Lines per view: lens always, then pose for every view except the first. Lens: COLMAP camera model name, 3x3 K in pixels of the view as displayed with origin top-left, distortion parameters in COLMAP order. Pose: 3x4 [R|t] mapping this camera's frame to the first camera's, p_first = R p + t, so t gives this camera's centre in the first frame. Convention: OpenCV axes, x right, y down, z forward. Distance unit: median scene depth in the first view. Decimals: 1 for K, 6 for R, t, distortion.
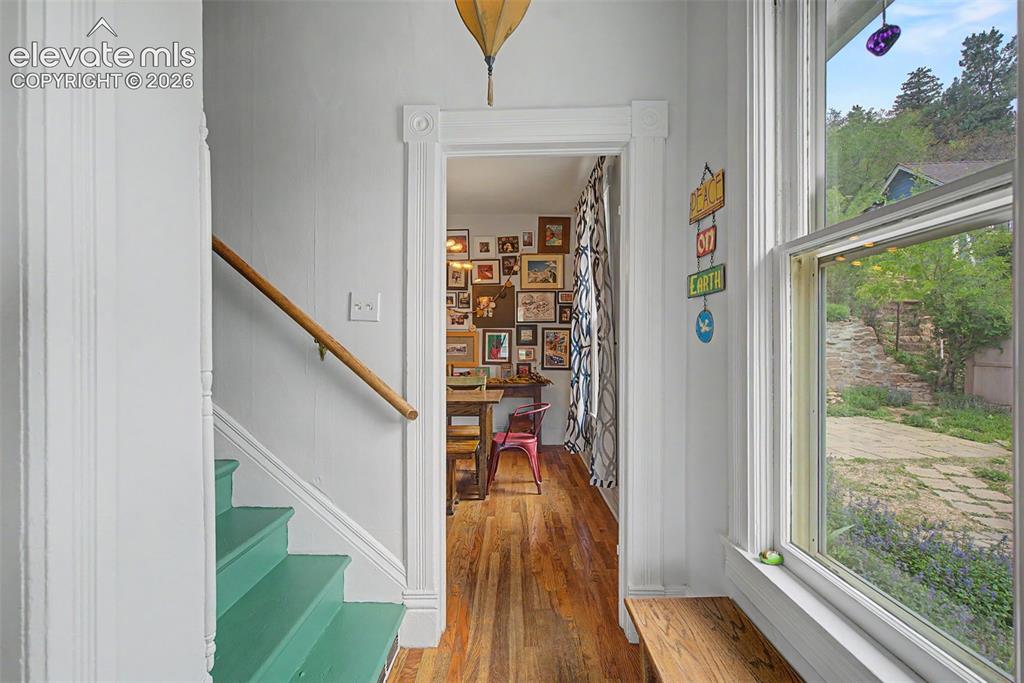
lens RADIAL K [[469.6, 0, 506.7], [0, 469.6, 341.5], [0, 0, 1]] dist [-0.002772, 0.001136]
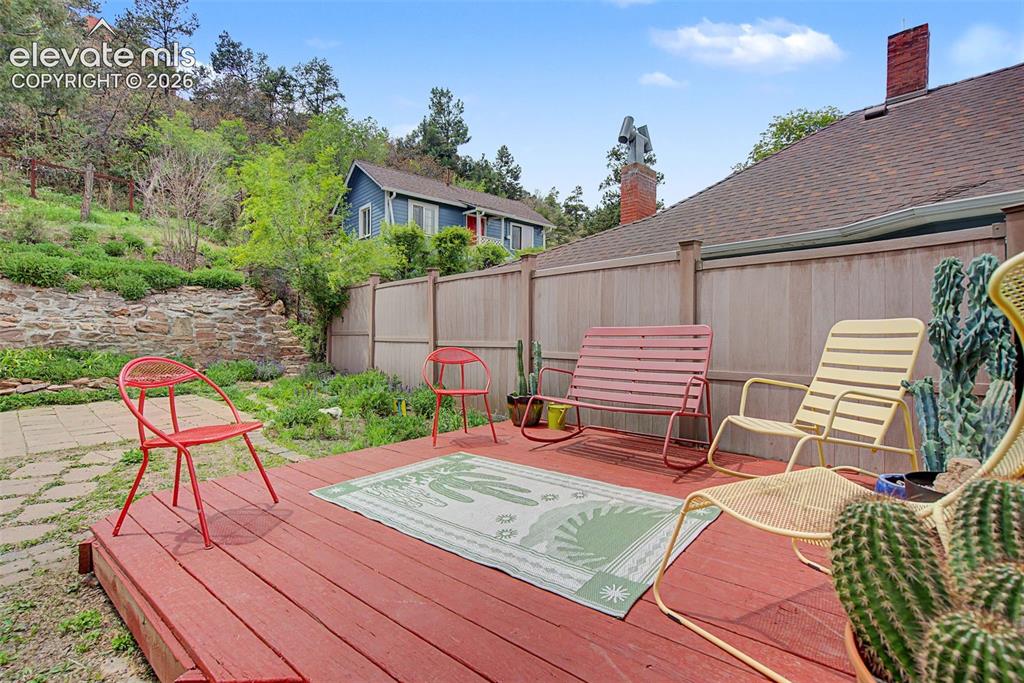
lens RADIAL K [[469.6, 0, 506.7], [0, 469.6, 341.5], [0, 0, 1]] dist [-0.002772, 0.001136]
pose [[0.669560, -0.006256, 0.742732, 0.183438], [-0.000066, 0.999964, 0.008482, 0.021261], [-0.742758, -0.005729, 0.669535, 0.009328]]
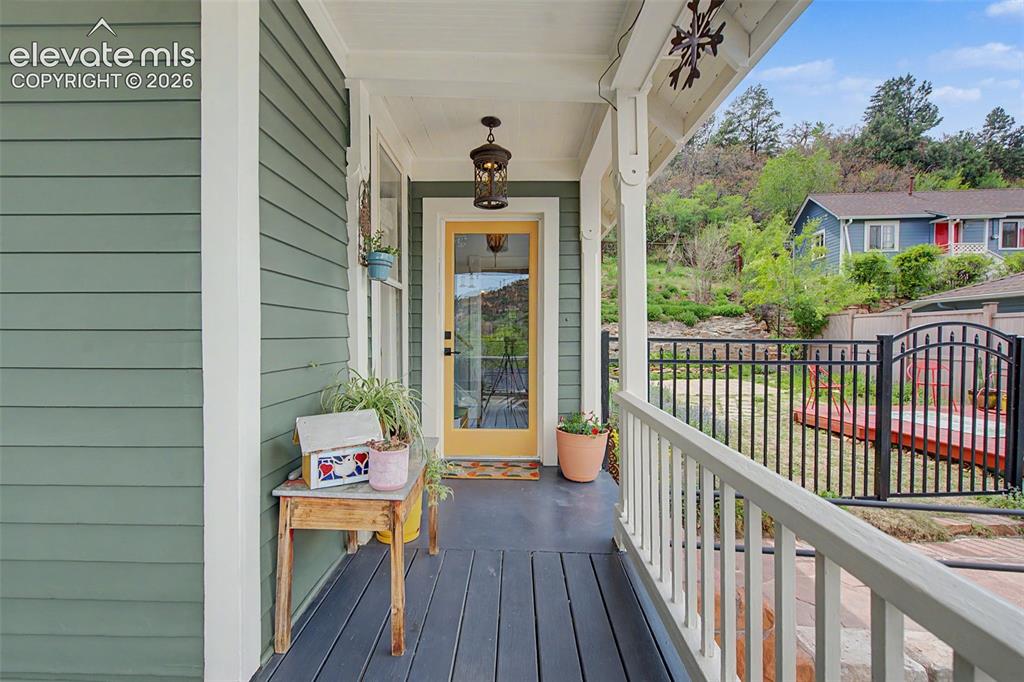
lens RADIAL K [[466.7, 0, 507.2], [0, 466.7, 343.6], [0, 0, 1]] dist [-0.002513, 0.001078]
pose [[0.999900, 0.001799, 0.014007, -0.004064], [-0.001986, 0.999908, 0.013392, 0.009107], [-0.013982, -0.013418, 0.999812, -0.186994]]
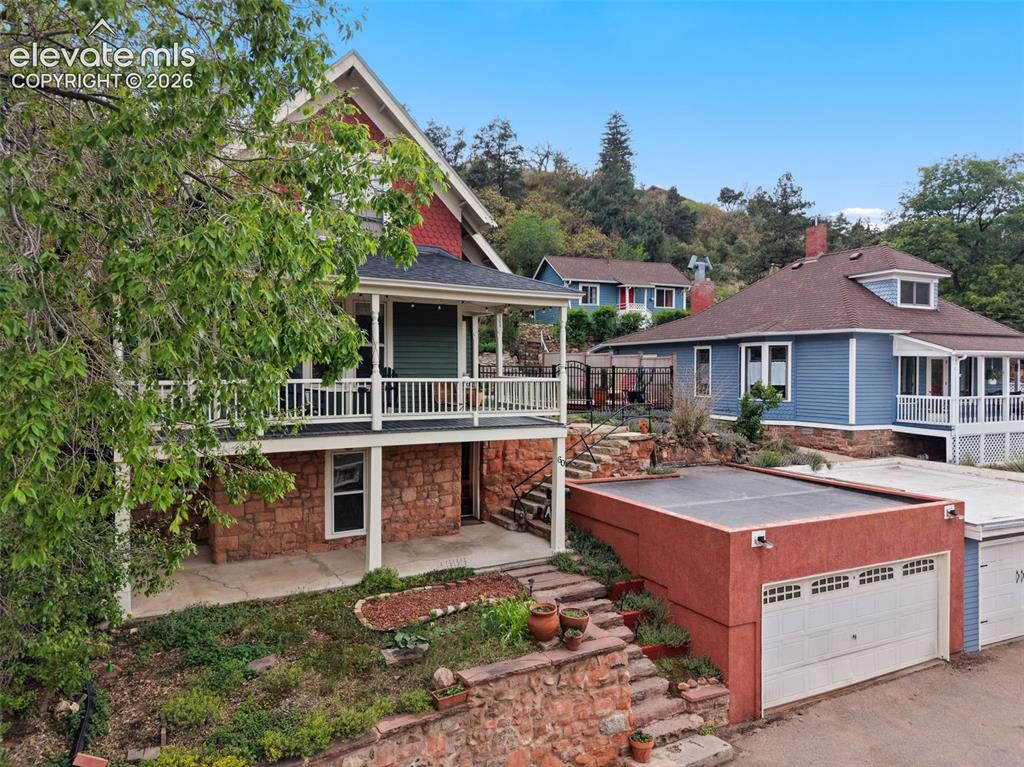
lens RADIAL K [[694.4, 0, 512.0], [0, 694.4, 383.5], [0, 0, 1]] dist [0.001585, 0.000853]
pose [[0.866358, -0.011178, 0.499299, -0.327224], [0.003285, 0.999855, 0.016686, 0.016477], [-0.499413, -0.012816, 0.866269, -0.722586]]
